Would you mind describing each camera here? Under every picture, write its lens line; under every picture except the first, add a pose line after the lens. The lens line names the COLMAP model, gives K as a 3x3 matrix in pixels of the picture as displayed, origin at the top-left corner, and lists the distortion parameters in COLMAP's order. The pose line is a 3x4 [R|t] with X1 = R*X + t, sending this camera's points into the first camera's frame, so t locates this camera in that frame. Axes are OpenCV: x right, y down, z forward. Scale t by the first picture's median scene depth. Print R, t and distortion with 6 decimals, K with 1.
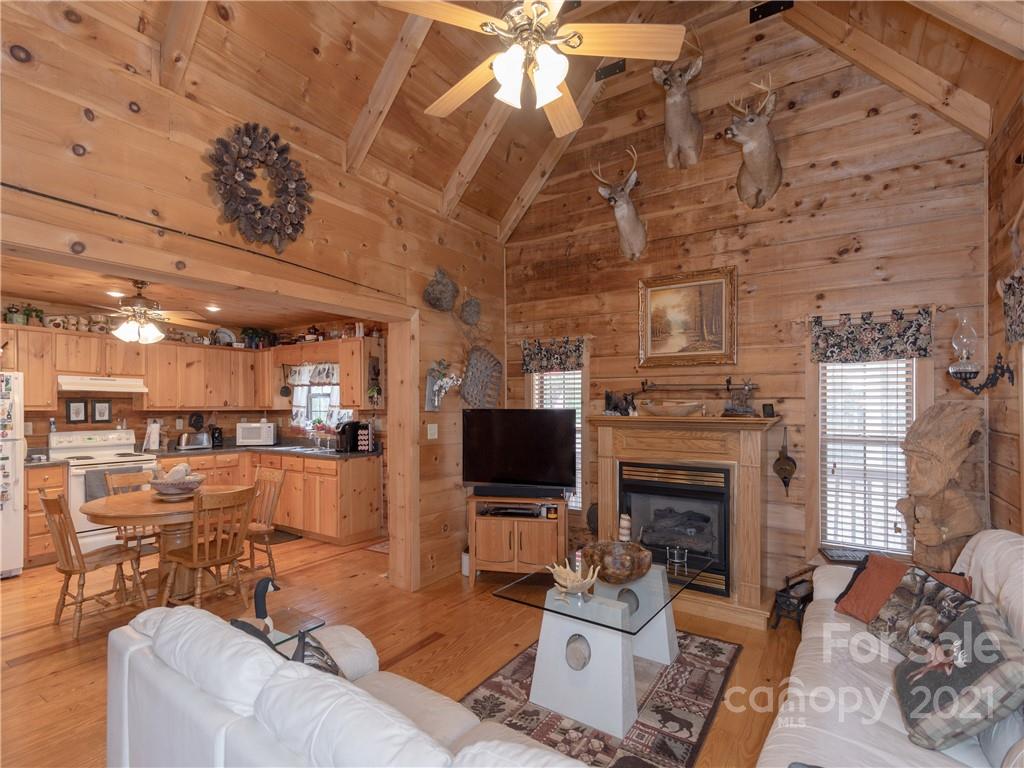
lens RADIAL K [[461.5, 0, 492.7], [0, 461.5, 406.2], [0, 0, 1]] dist [0.003313, 0.001048]
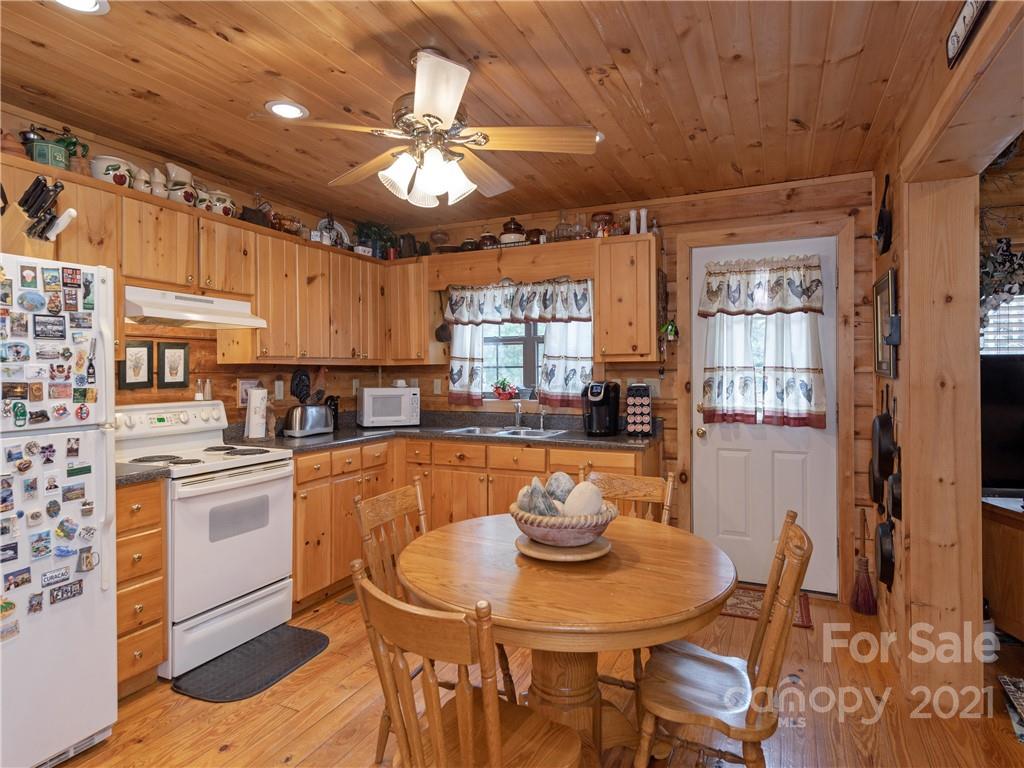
lens RADIAL K [[573.9, 0, 513.4], [0, 573.9, 369.8], [0, 0, 1]] dist [0.000797, 0.000386]
pose [[0.990437, -0.003717, 0.137919, -0.732089], [0.003657, 0.999993, 0.000689, 0.022592], [-0.137921, -0.000178, 0.990443, 0.428231]]
